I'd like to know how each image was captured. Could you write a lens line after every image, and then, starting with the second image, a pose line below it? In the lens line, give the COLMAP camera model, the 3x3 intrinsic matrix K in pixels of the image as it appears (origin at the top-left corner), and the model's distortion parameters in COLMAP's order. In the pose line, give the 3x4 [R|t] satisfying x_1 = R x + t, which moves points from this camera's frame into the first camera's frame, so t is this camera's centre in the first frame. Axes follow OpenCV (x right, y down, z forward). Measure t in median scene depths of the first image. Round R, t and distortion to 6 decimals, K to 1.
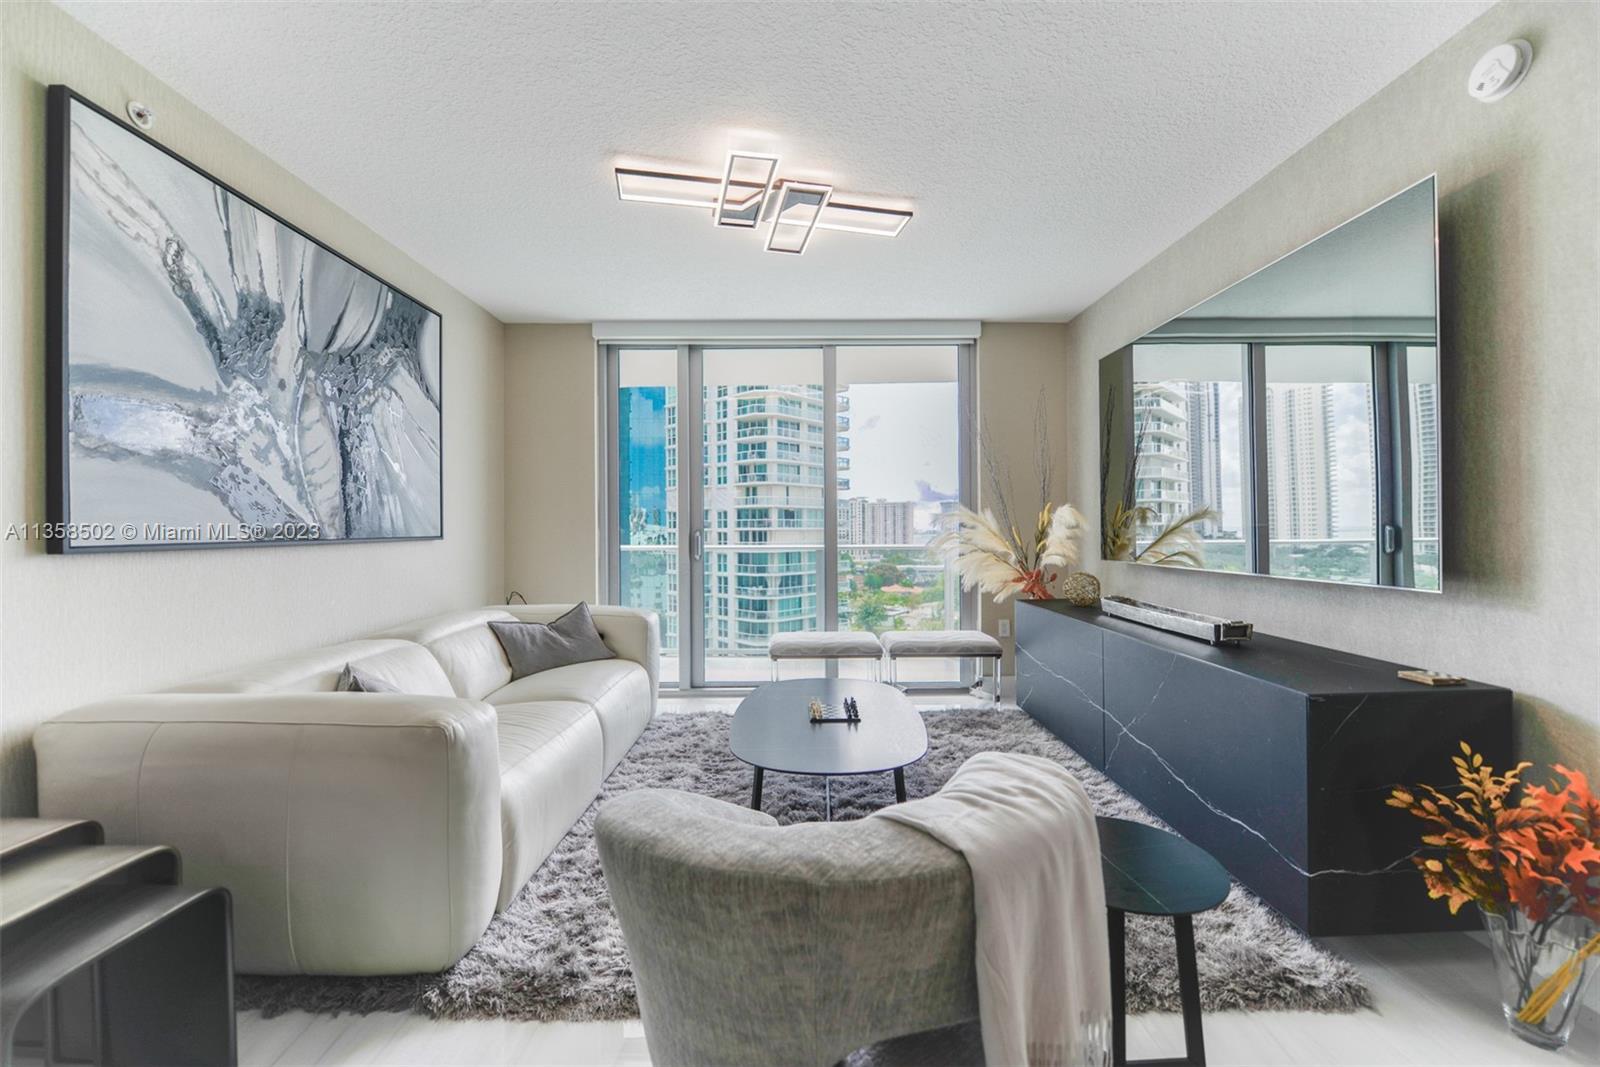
lens RADIAL K [[619.0, 0, 813.3], [0, 619.0, 527.6], [0, 0, 1]] dist [0.000417, -0.000797]
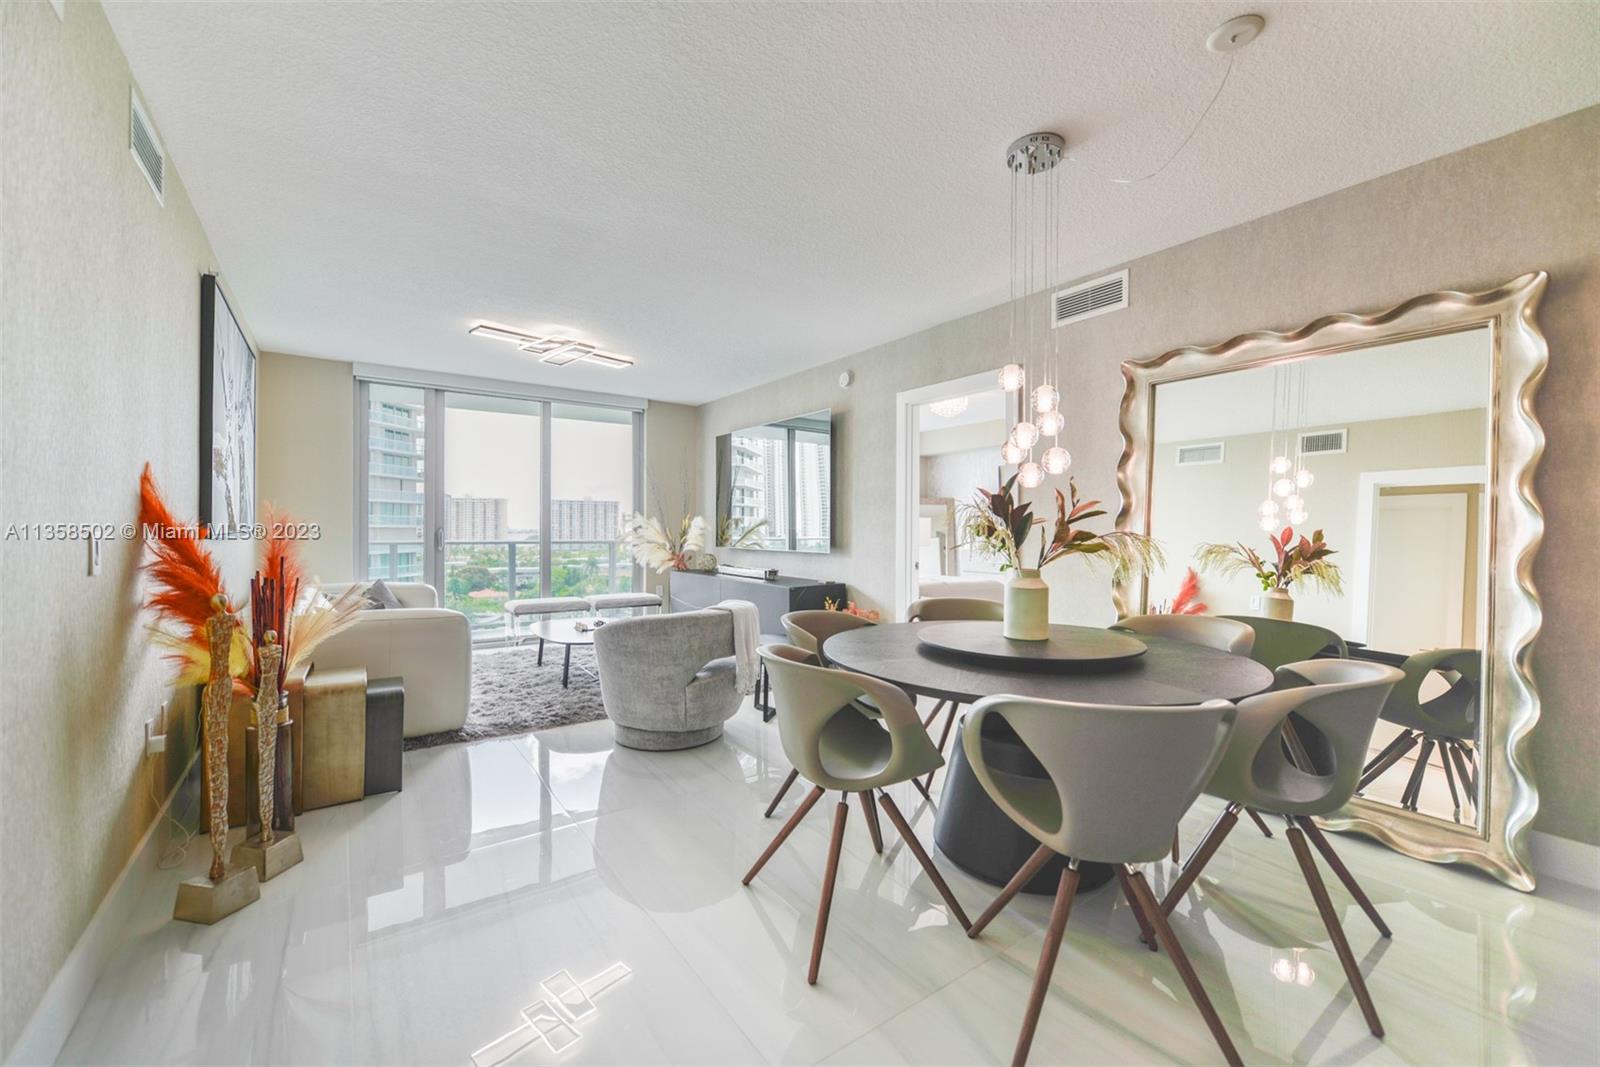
lens RADIAL K [[624.8, 0, 787.0], [0, 624.8, 535.4], [0, 0, 1]] dist [0.001116, -0.000049]
pose [[0.835632, 0.004982, 0.549267, -0.341103], [-0.012081, 0.999884, 0.009310, -0.001178], [-0.549157, -0.014416, 0.835595, -0.597969]]
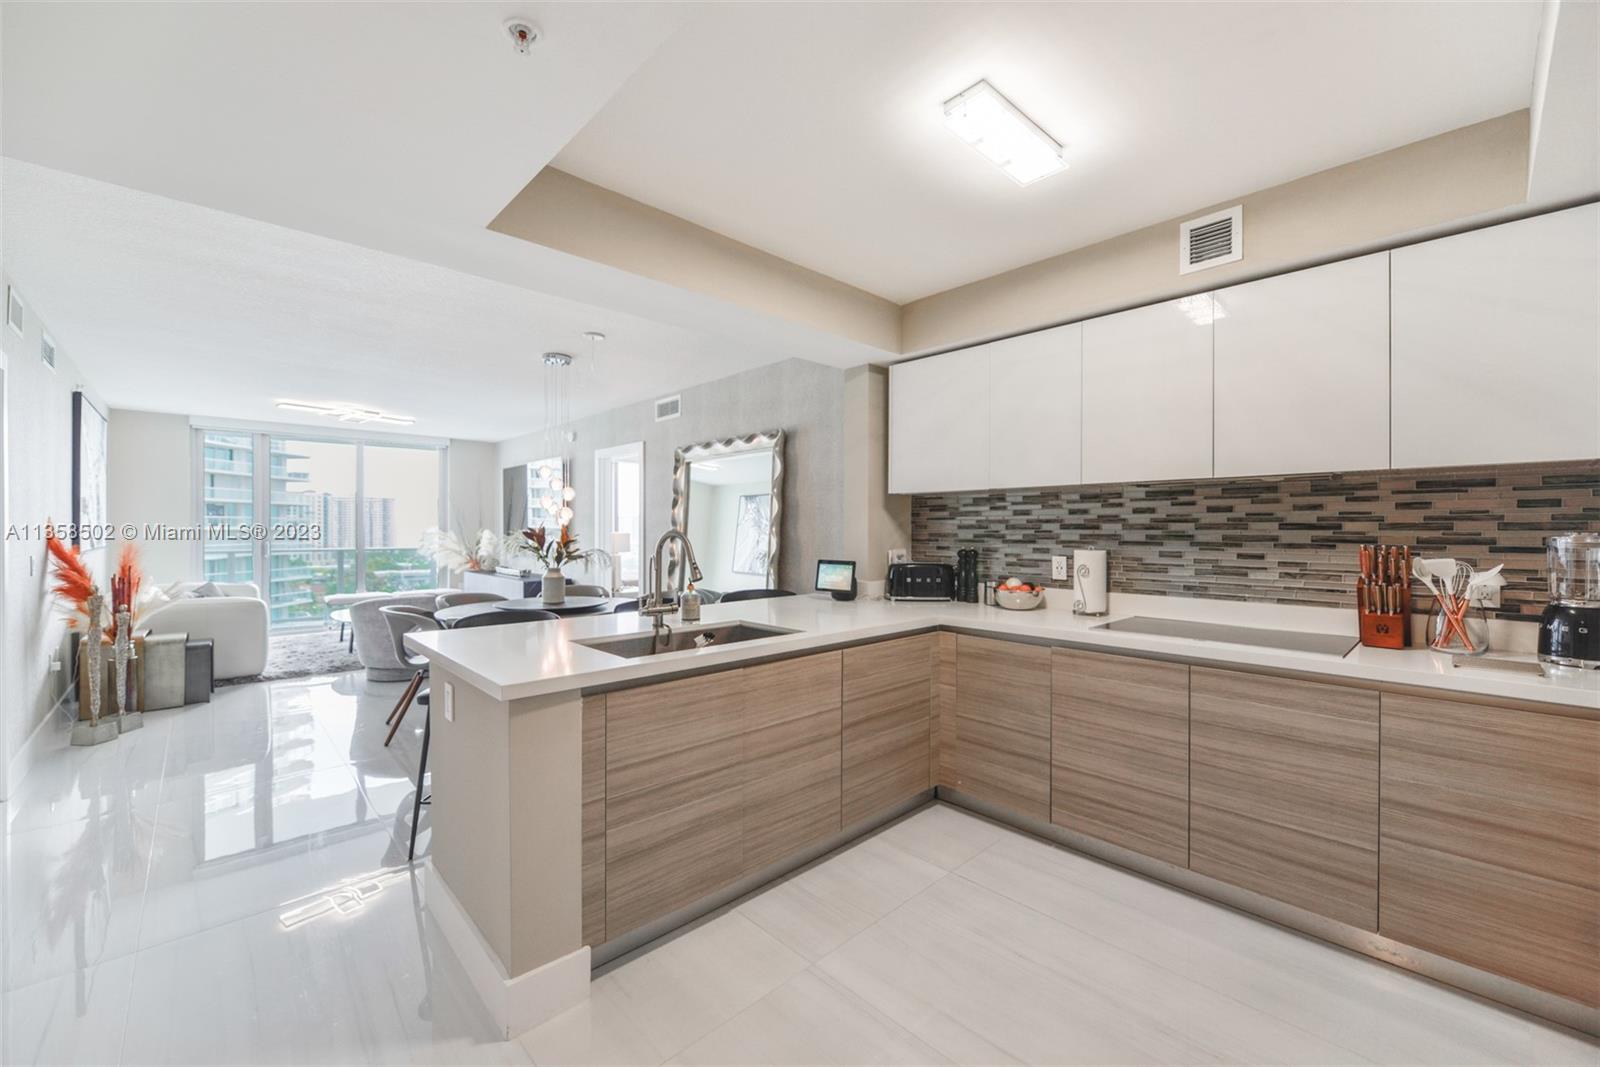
lens RADIAL K [[619.0, 0, 782.5], [0, 619.0, 534.3], [0, 0, 1]] dist [0.000417, -0.000797]
pose [[0.754224, 0.002766, 0.656611, -0.266880], [-0.009331, 0.999935, 0.006506, -0.041554], [-0.656551, -0.011034, 0.754201, -1.387456]]
